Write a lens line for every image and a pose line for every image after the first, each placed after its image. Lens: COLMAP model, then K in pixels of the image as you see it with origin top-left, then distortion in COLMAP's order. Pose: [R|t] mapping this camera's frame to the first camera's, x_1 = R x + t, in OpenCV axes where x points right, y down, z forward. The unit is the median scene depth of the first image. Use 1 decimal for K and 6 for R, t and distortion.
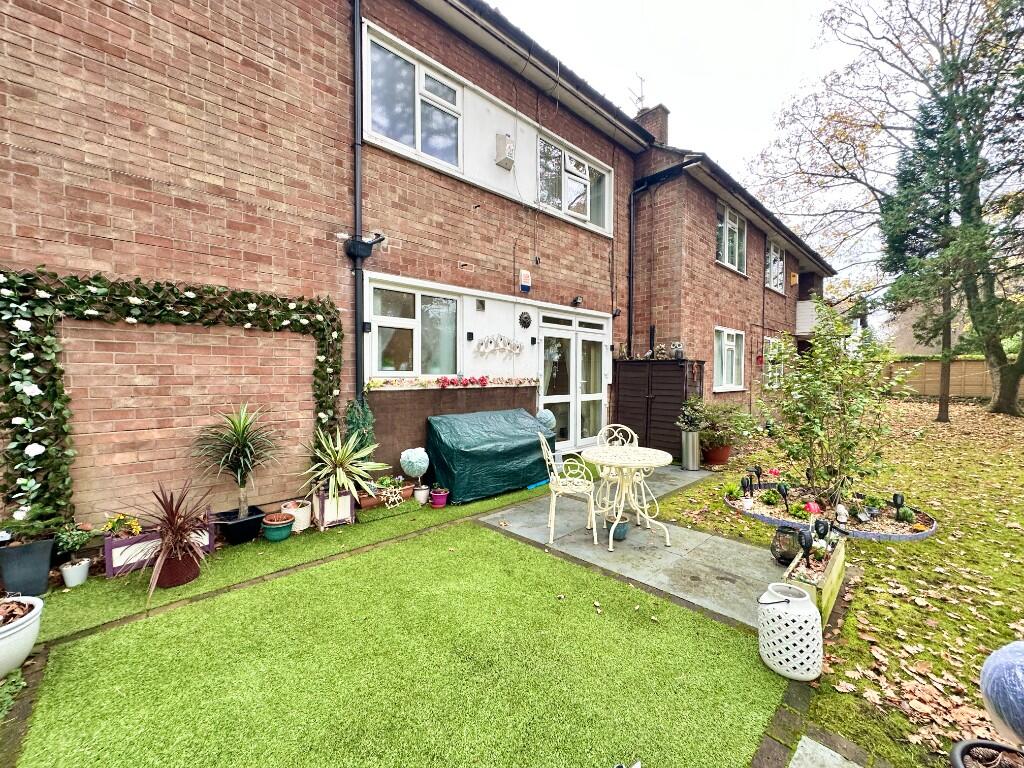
lens RADIAL K [[409.3, 0, 511.5], [0, 409.3, 385.7], [0, 0, 1]] dist [-0.002296, 0.000518]
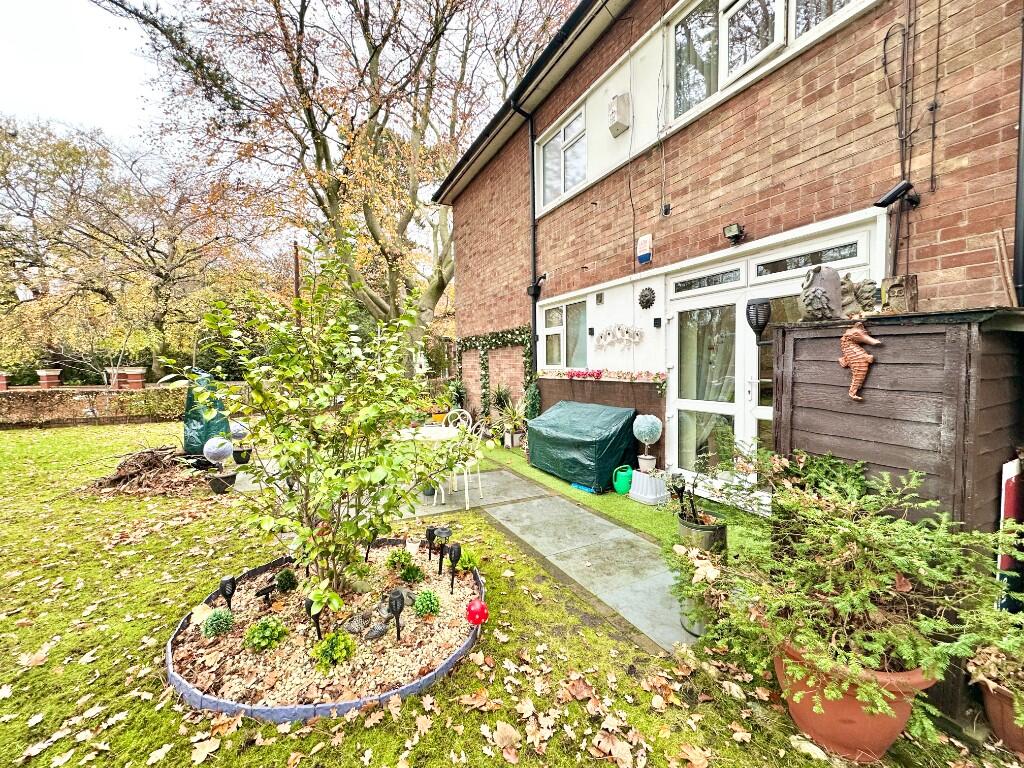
lens RADIAL K [[409.3, 0, 511.6], [0, 409.3, 381.9], [0, 0, 1]] dist [-0.002296, 0.000518]
pose [[-0.272892, 0.044870, -0.960998, 0.927423], [-0.009410, 0.998739, 0.049304, -0.038703], [0.961999, 0.022497, -0.272126, 1.034455]]
